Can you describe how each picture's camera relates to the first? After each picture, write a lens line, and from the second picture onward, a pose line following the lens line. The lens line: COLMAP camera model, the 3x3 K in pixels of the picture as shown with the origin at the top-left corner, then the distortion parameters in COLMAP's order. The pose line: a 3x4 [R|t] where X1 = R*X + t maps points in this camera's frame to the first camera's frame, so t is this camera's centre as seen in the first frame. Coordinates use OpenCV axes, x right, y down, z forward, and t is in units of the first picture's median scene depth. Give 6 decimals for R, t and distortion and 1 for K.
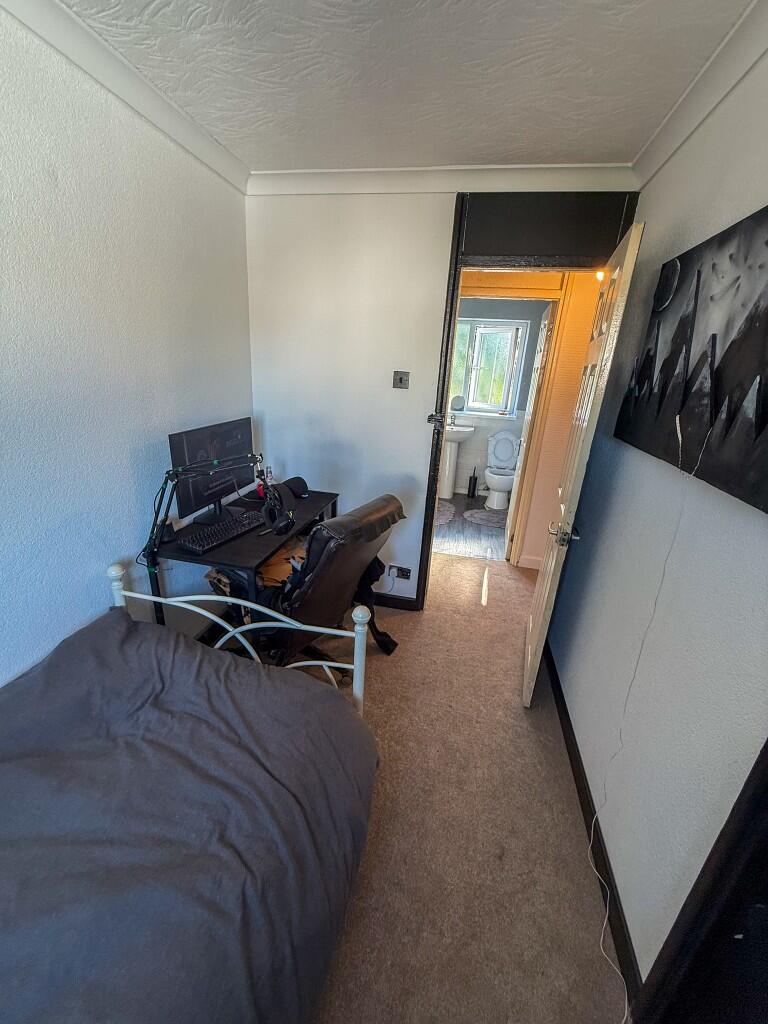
lens RADIAL K [[406.9, 0, 382.8], [0, 406.9, 512.9], [0, 0, 1]] dist [-0.000263, -0.000044]
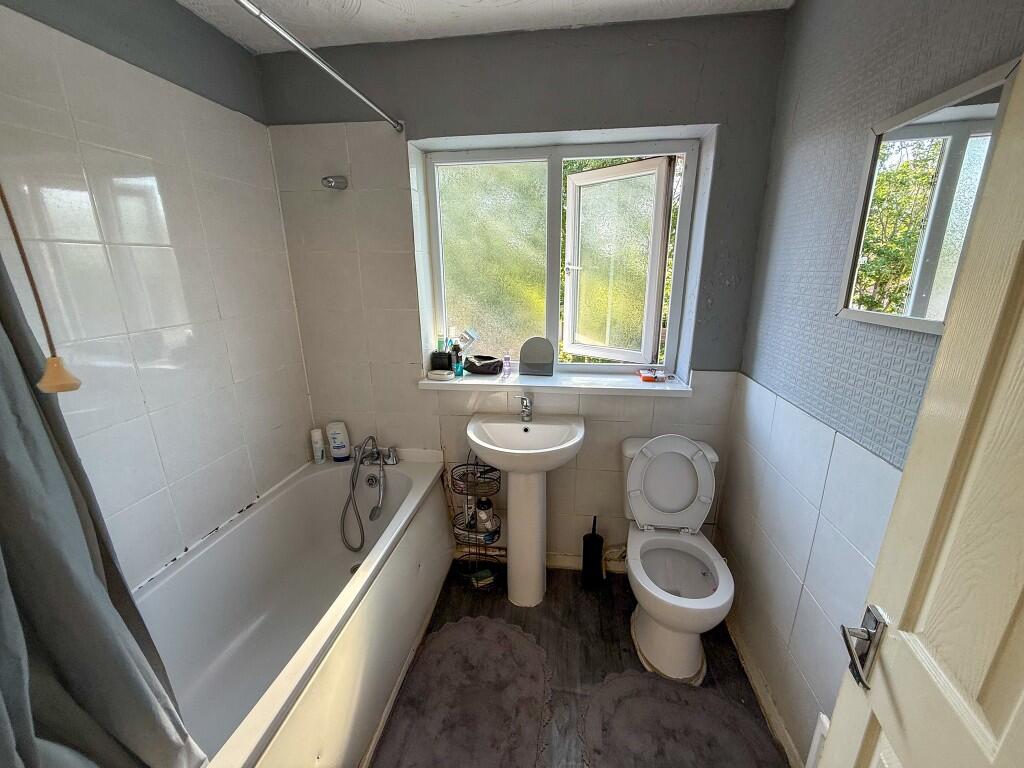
lens RADIAL K [[406.9, 0, 511.0], [0, 406.9, 386.3], [0, 0, 1]] dist [-0.000263, -0.000044]
pose [[0.995266, -0.083804, 0.049220, 0.136373], [0.086930, 0.994077, -0.065228, -0.214678], [-0.043463, 0.069198, 0.996656, 0.599915]]
